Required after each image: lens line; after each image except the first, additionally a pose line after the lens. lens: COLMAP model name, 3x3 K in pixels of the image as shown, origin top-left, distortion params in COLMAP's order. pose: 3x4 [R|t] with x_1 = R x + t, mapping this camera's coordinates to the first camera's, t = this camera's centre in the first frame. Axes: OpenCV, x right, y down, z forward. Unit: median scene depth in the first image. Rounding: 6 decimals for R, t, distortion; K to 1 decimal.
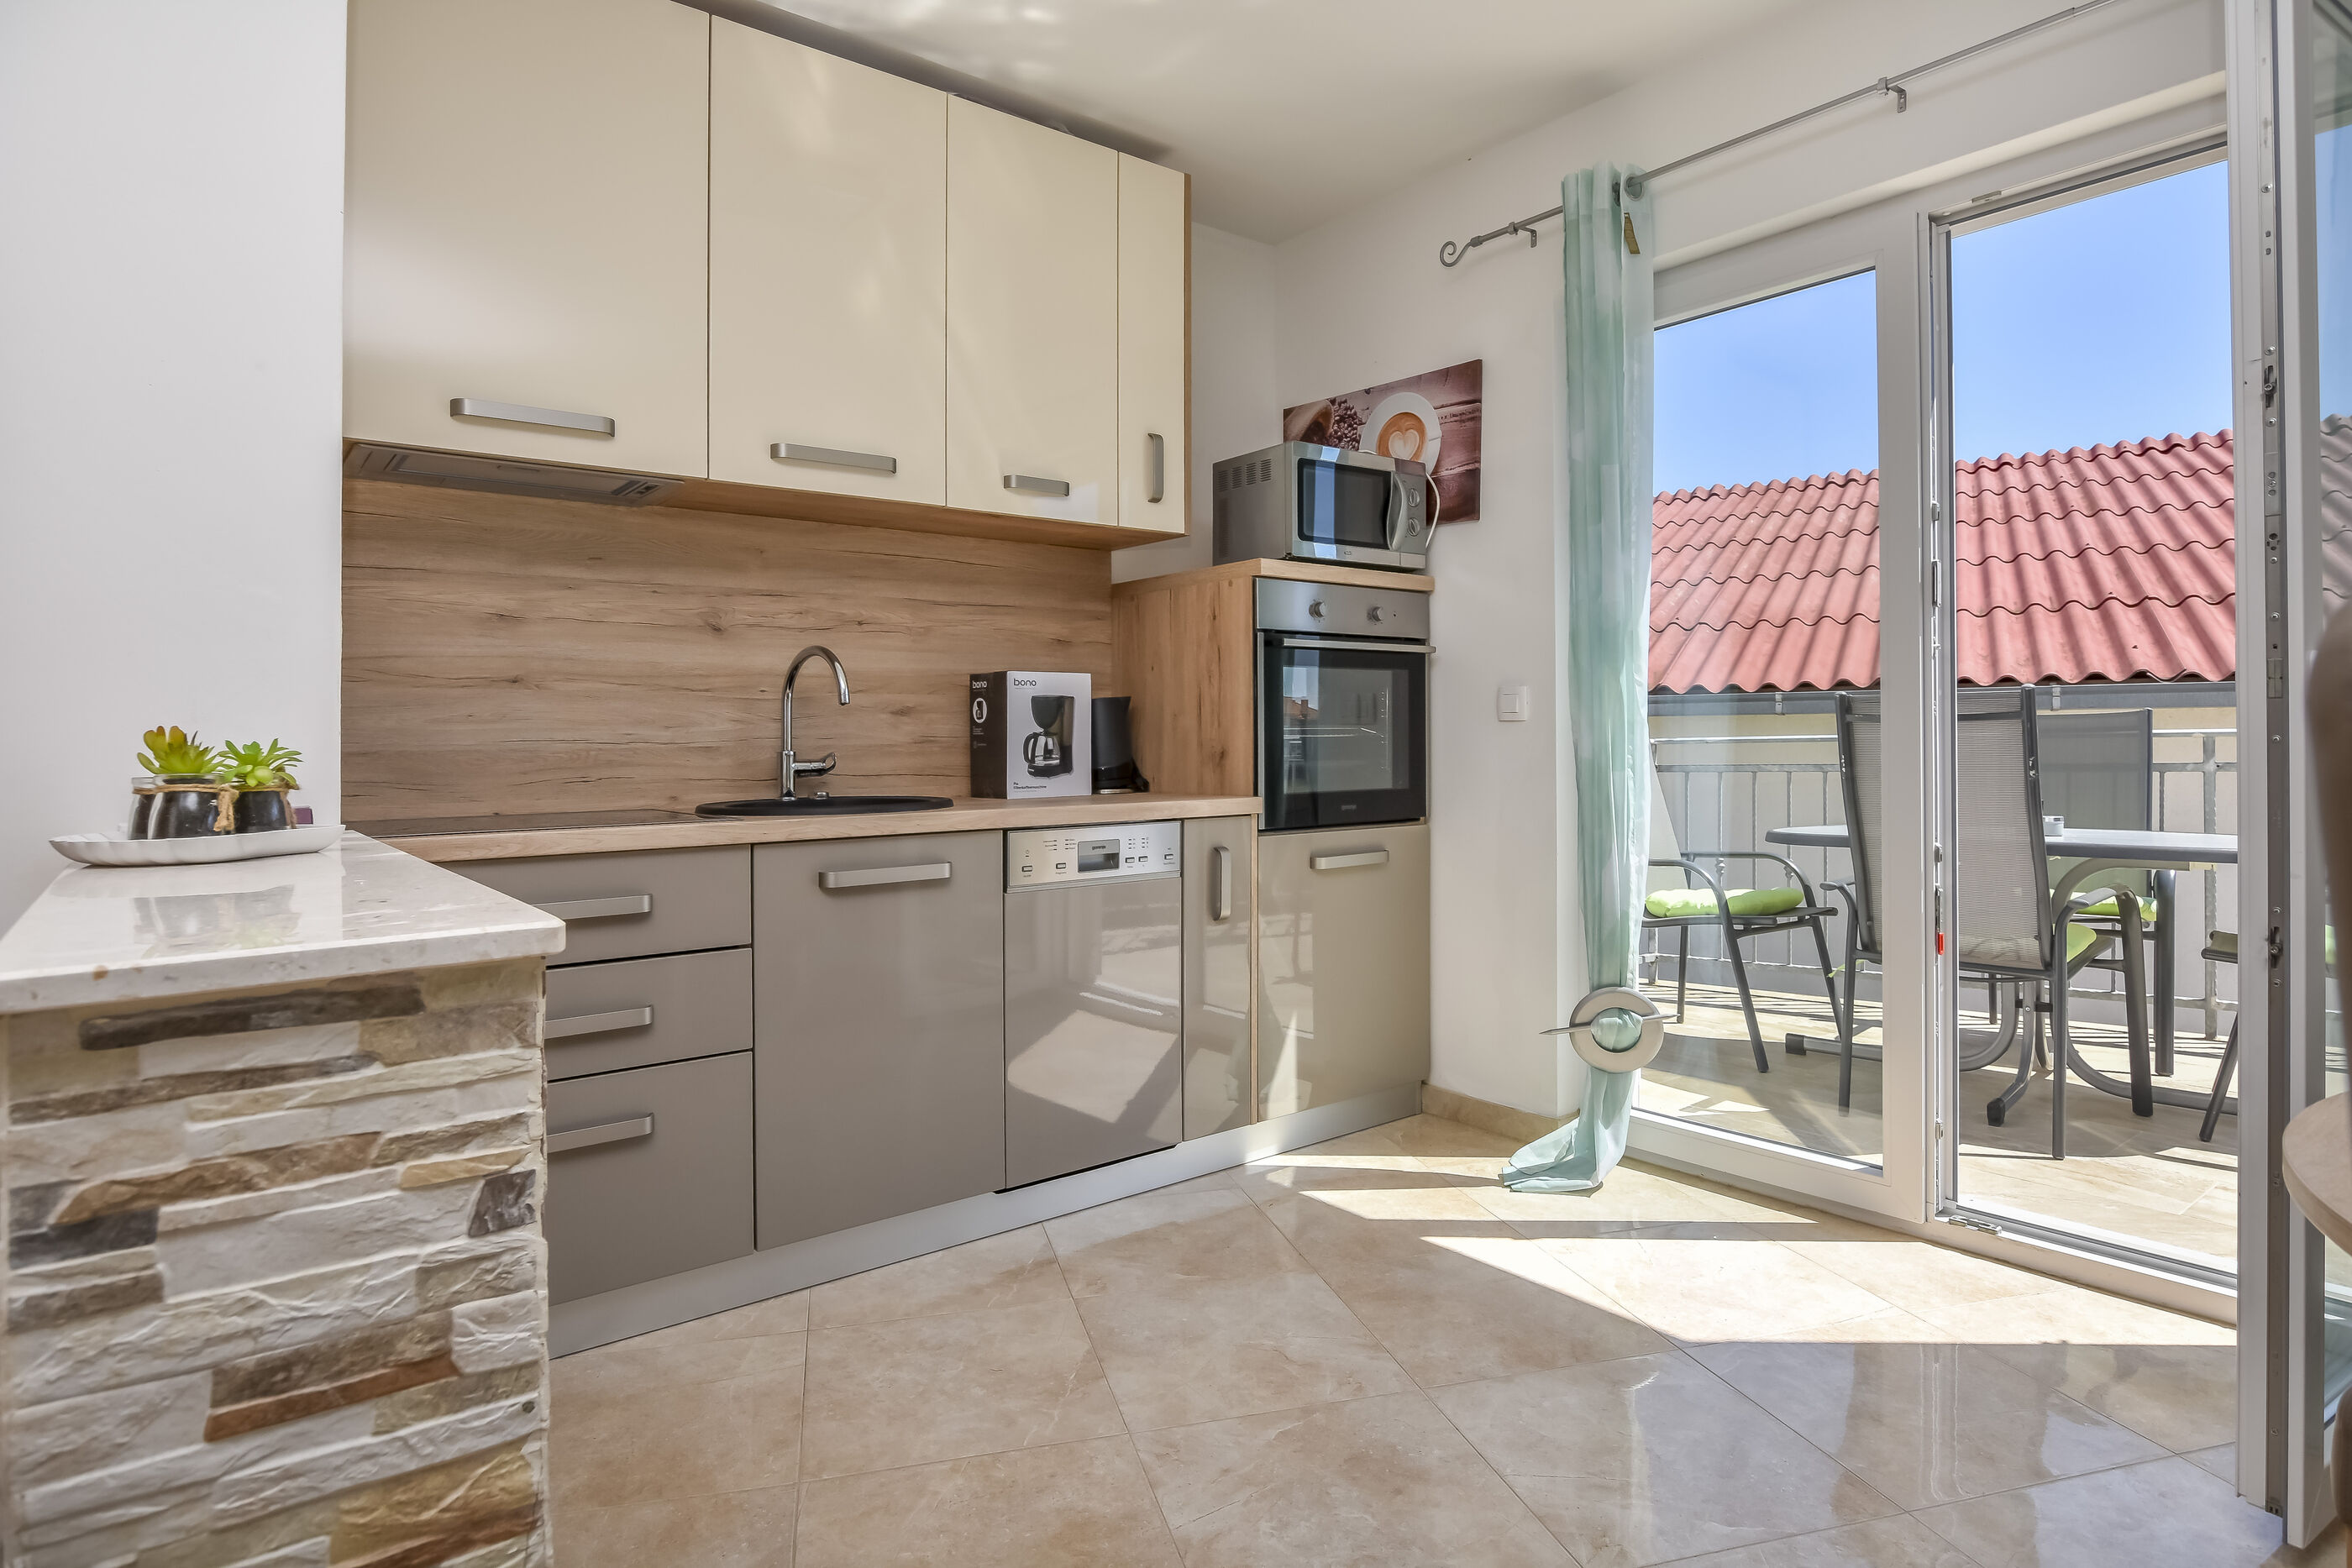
lens RADIAL K [[1280.2, 0, 1176.0], [0, 1280.2, 784.0], [0, 0, 1]] dist [0.000730, -0.001482]
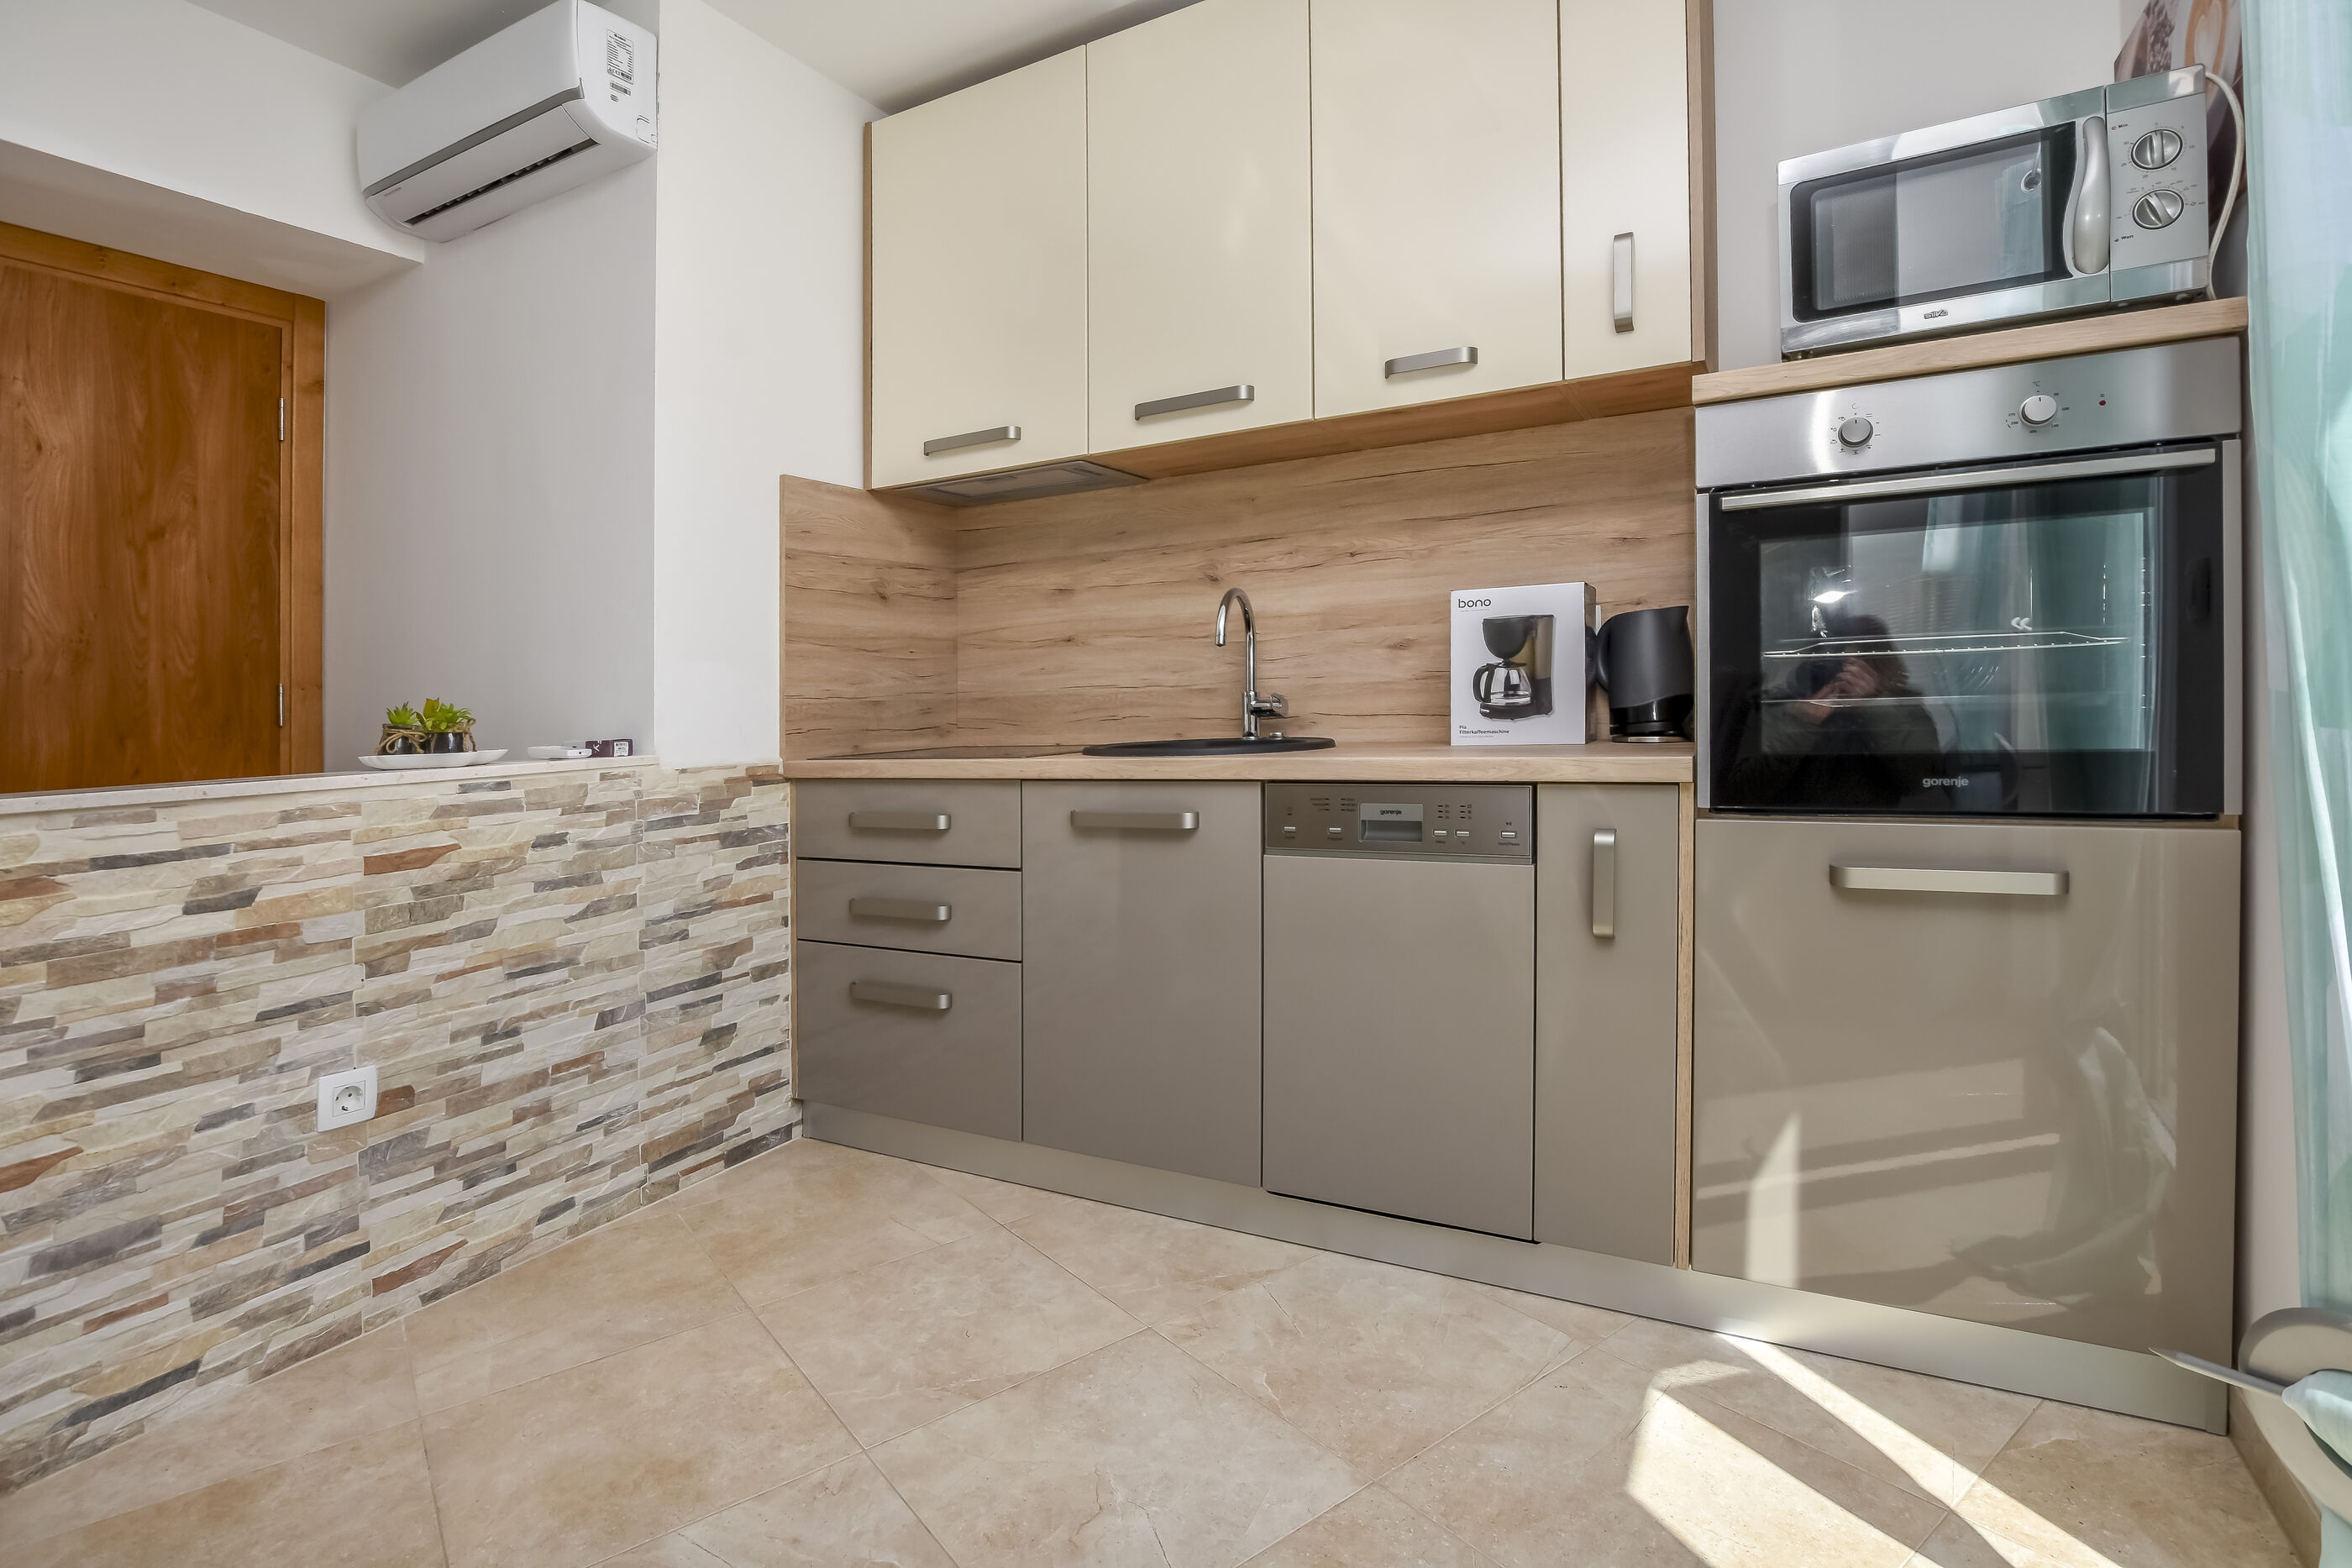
lens RADIAL K [[1141.9, 0, 1166.6], [0, 1141.9, 716.4], [0, 0, 1]] dist [-0.029721, 0.000240]
pose [[0.385767, 0.011211, -0.922528, 0.524281], [-0.003411, 0.999937, 0.010726, -0.015925], [0.922590, -0.000991, 0.385781, 0.600937]]
